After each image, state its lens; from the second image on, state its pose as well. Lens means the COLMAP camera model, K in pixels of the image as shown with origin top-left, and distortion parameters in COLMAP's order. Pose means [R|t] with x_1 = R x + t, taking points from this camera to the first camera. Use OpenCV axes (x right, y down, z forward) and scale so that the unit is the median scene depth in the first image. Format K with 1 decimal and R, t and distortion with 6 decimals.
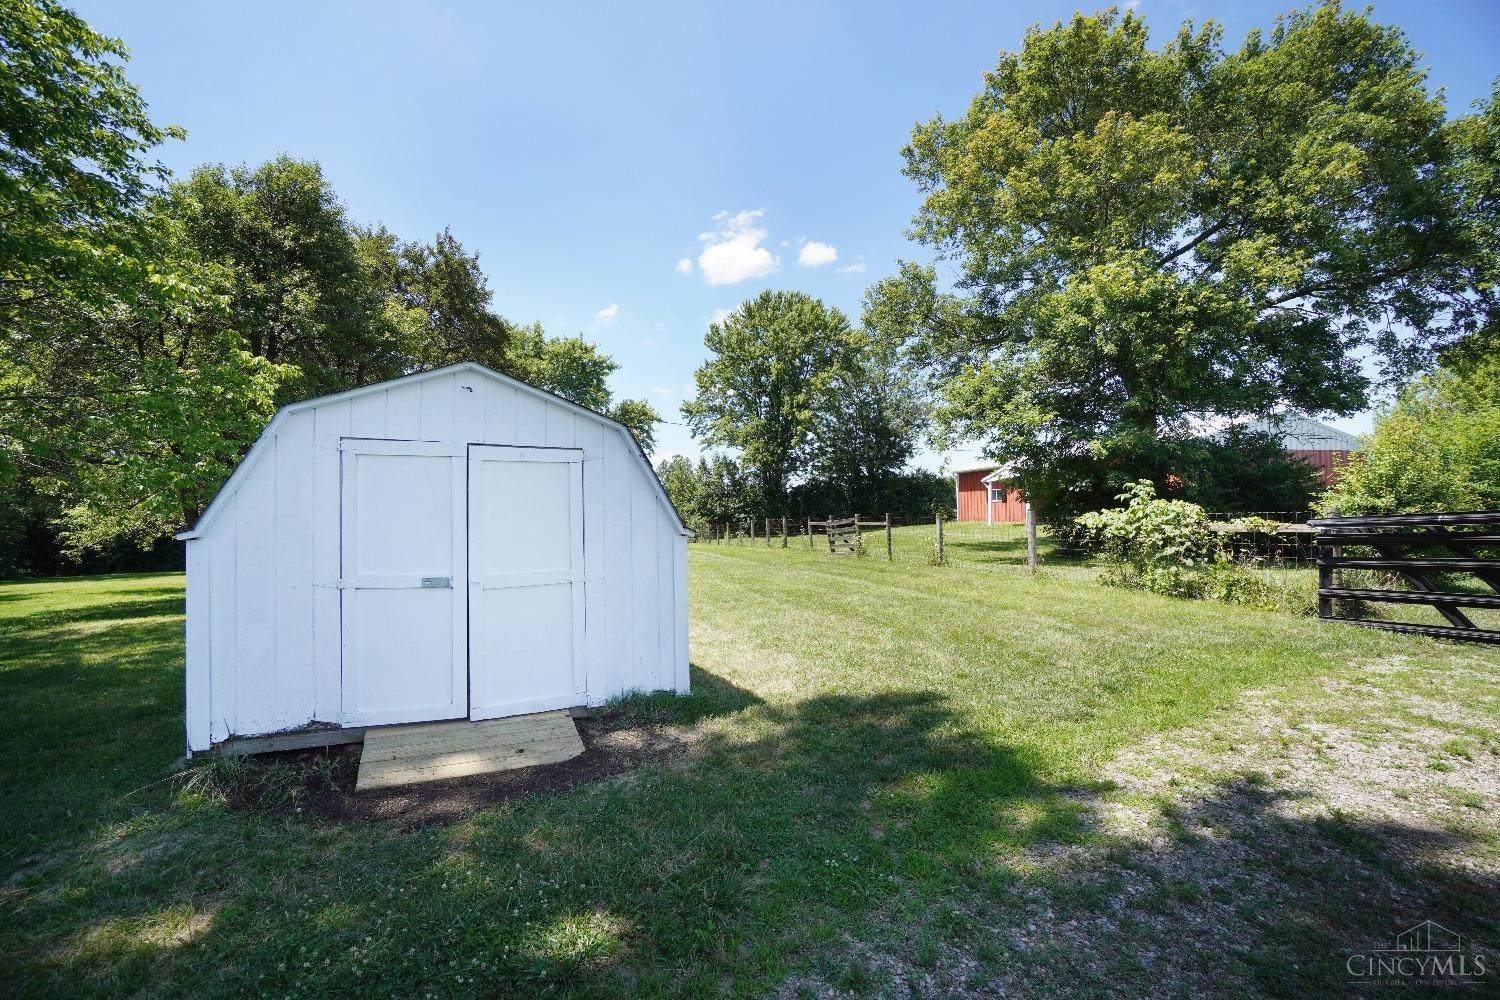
lens RADIAL K [[667.4, 0, 740.1], [0, 667.4, 502.5], [0, 0, 1]] dist [-0.061088, 0.022361]
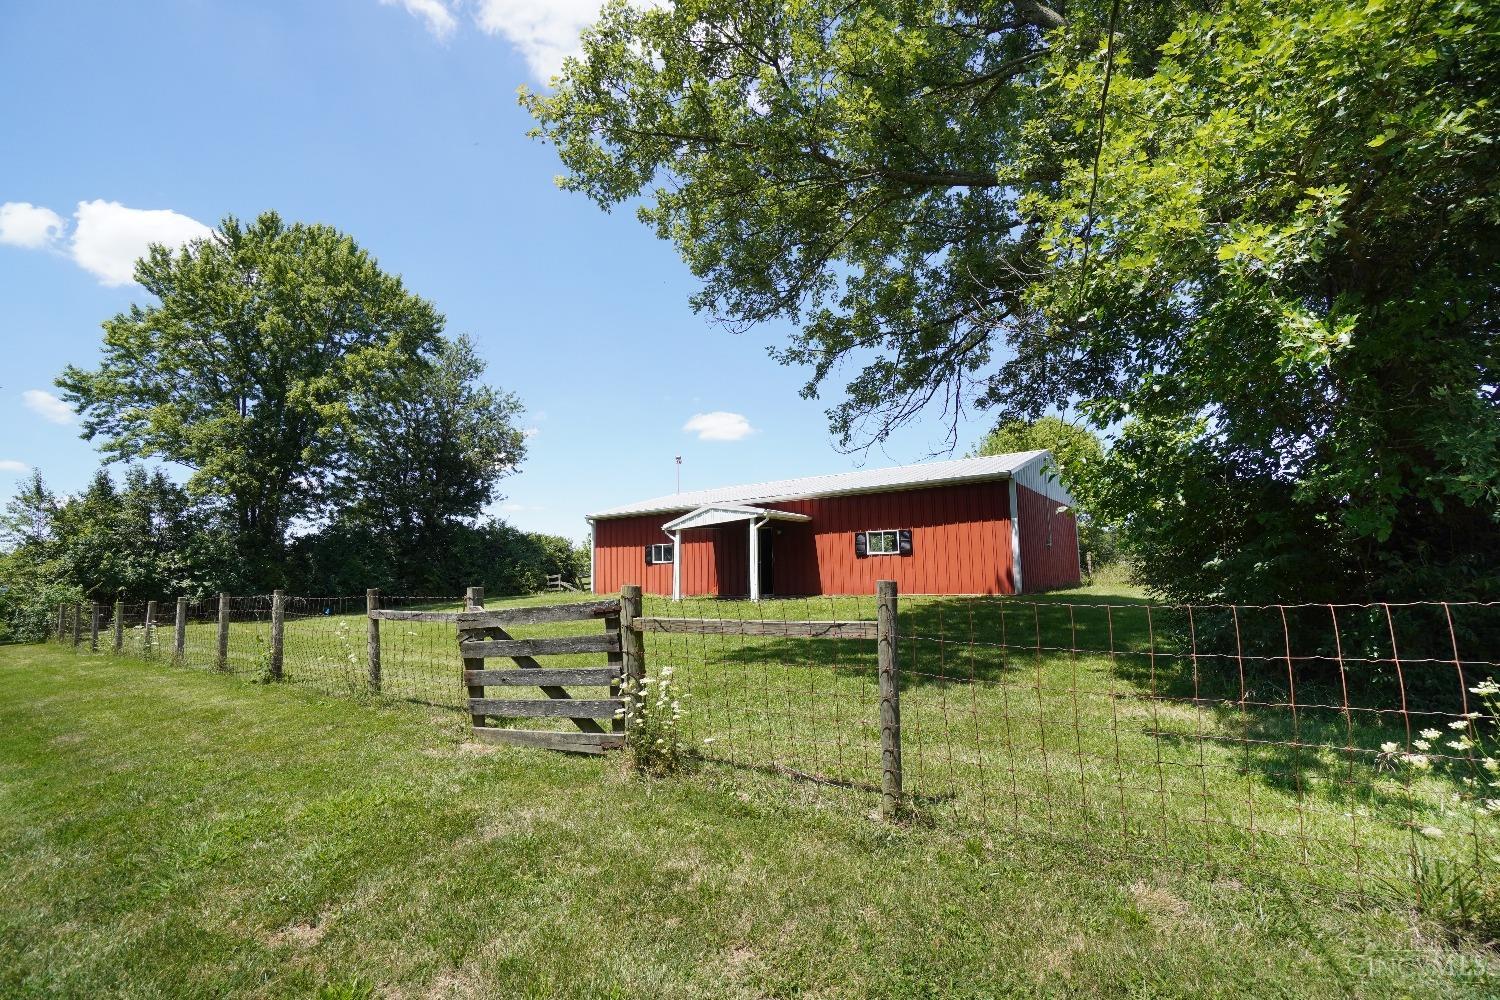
lens RADIAL K [[667.4, 0, 740.1], [0, 667.4, 502.5], [0, 0, 1]] dist [-0.061088, 0.022361]
pose [[0.775445, 0.069128, 0.627620, 0.017148], [-0.006016, 0.994753, -0.102132, 0.003811], [-0.631387, 0.075423, 0.771791, 0.277862]]
